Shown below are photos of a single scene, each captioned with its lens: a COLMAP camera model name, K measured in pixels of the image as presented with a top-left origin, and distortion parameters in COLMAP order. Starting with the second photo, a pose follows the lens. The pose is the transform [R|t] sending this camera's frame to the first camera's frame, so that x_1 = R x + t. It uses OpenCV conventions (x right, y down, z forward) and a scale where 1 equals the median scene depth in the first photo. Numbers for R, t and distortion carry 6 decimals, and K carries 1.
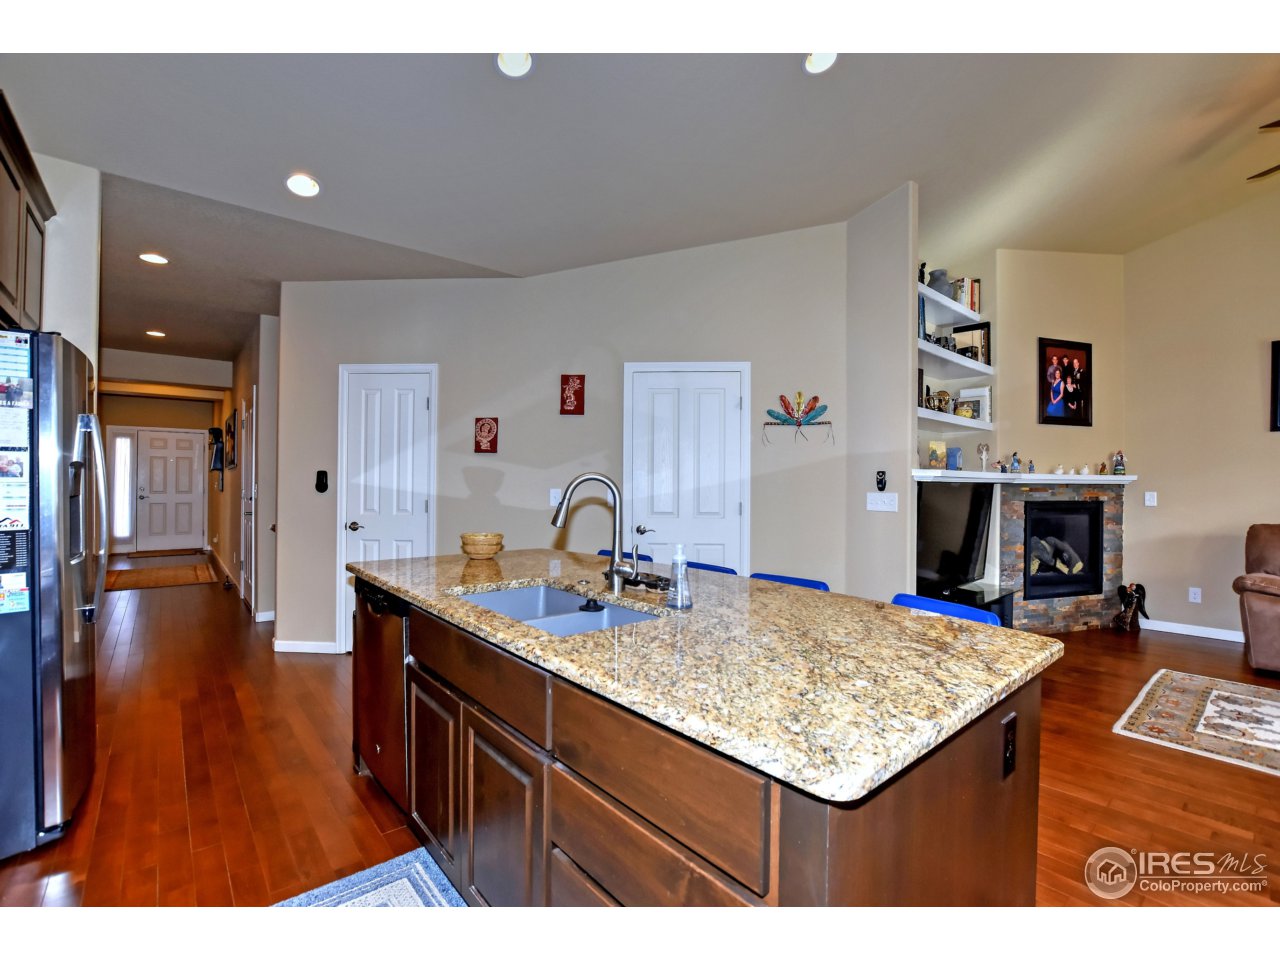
lens RADIAL K [[569.2, 0, 647.9], [0, 569.2, 484.7], [0, 0, 1]] dist [-0.031037, 0.004064]
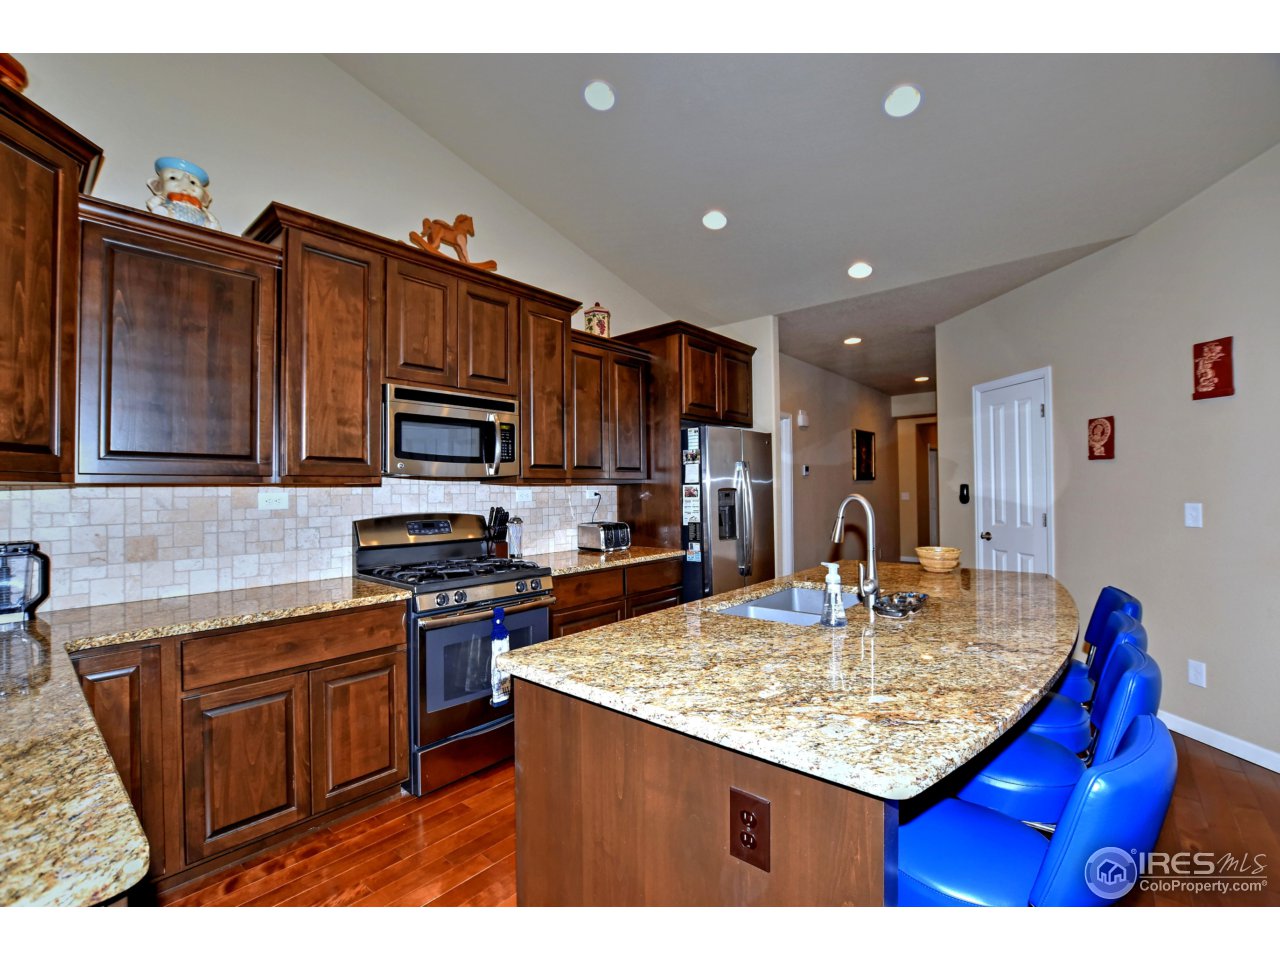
lens RADIAL K [[569.2, 0, 647.8], [0, 569.2, 484.4], [0, 0, 1]] dist [-0.031037, 0.004064]
pose [[0.164918, -0.018066, -0.986142, 0.966234], [0.009053, 0.999818, -0.016803, -0.026395], [0.986266, -0.006157, 0.165051, 0.466447]]
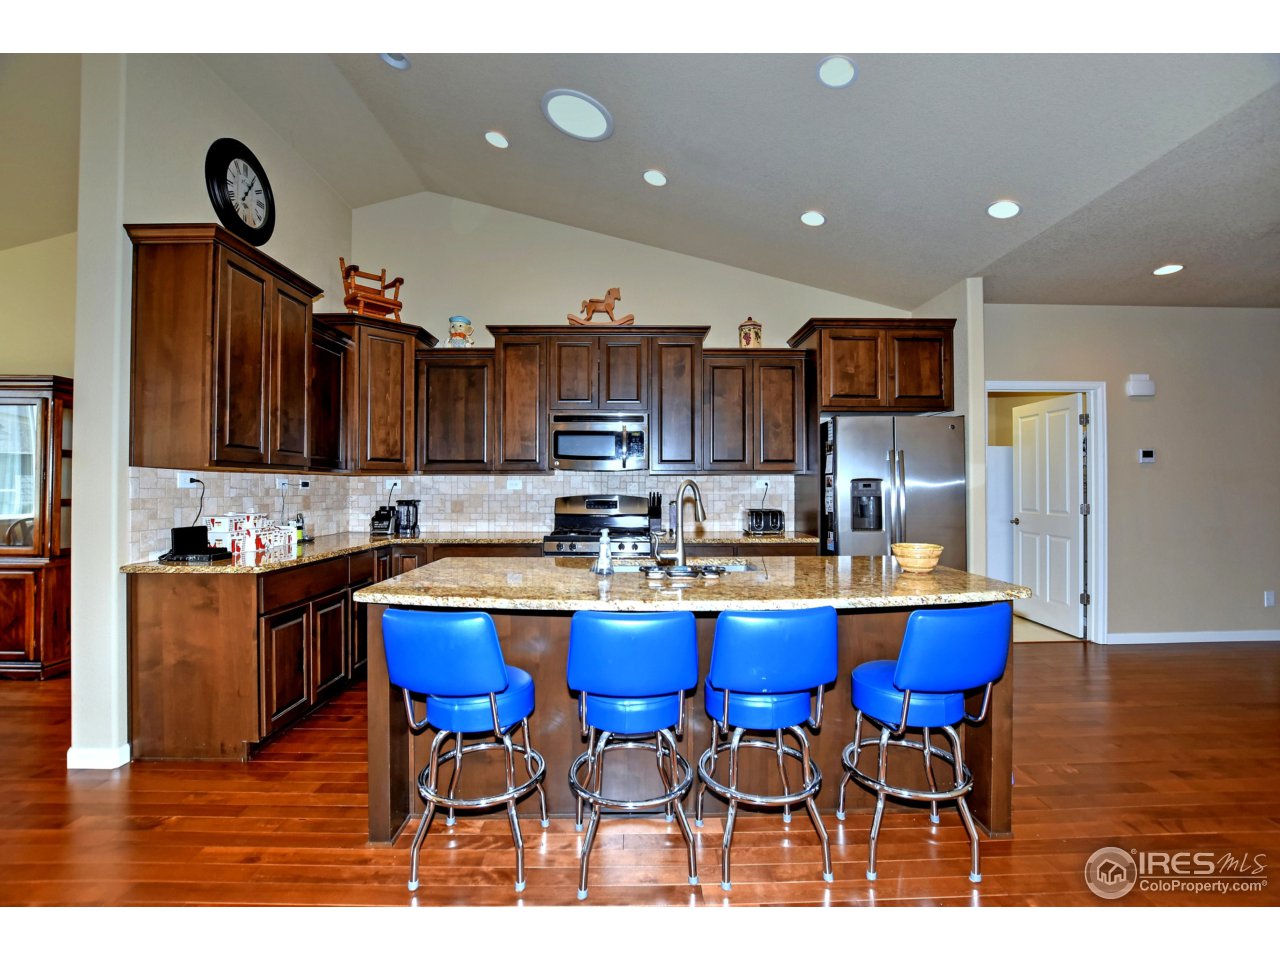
lens RADIAL K [[569.2, 0, 636.0], [0, 569.2, 478.7], [0, 0, 1]] dist [-0.031037, 0.004064]
pose [[-0.639262, -0.018520, -0.768766, 1.038098], [-0.006404, 0.999803, -0.018761, 0.001307], [0.768962, -0.007070, -0.639255, 1.854398]]
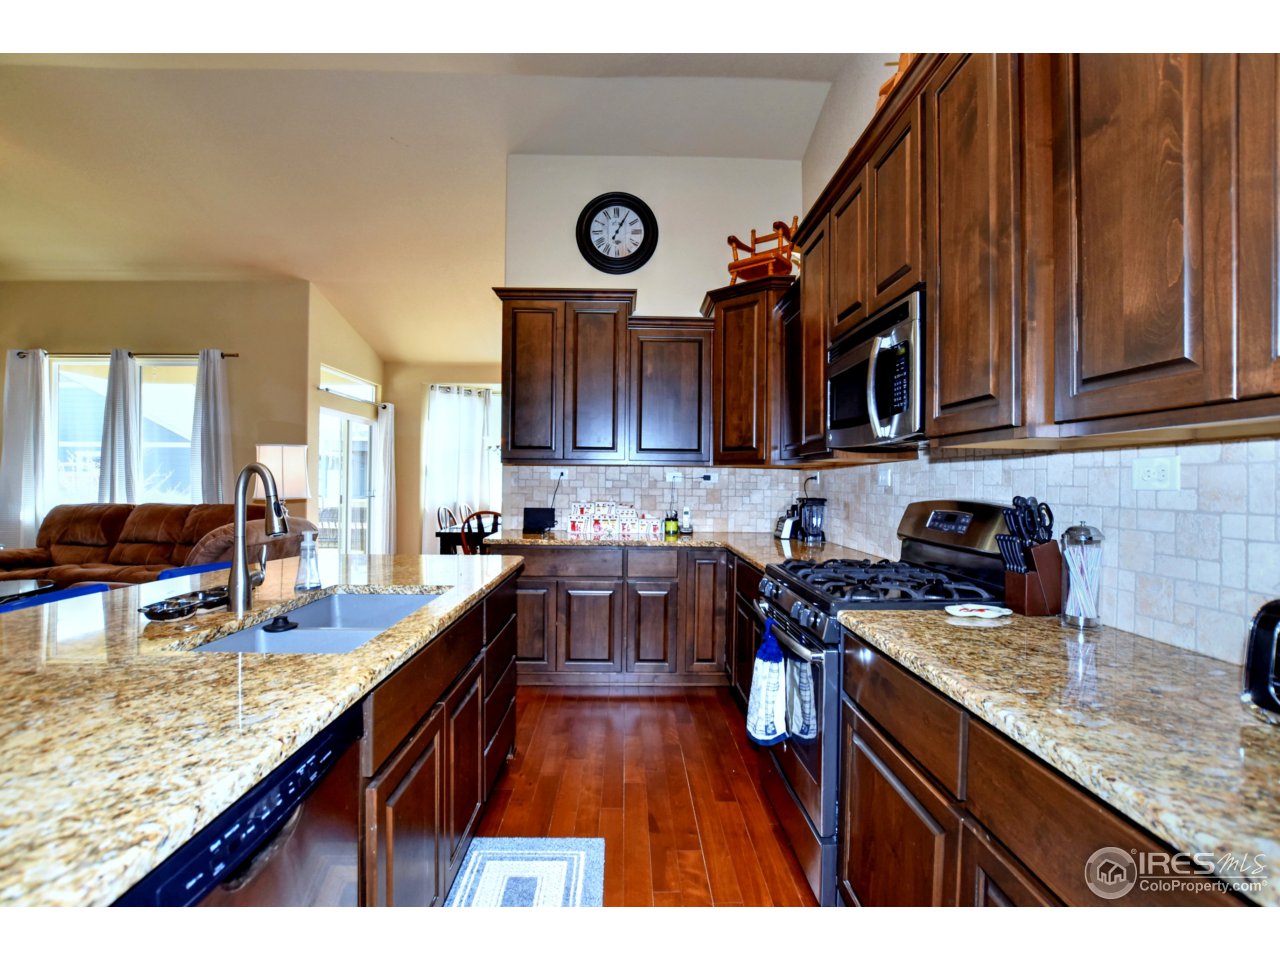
lens RADIAL K [[569.2, 0, 640.7], [0, 569.2, 481.4], [0, 0, 1]] dist [-0.031037, 0.004064]
pose [[-0.779492, -0.017132, 0.626178, -1.047724], [-0.015333, 0.999848, 0.008268, -0.010164], [-0.626224, -0.003157, -0.779637, 1.348706]]
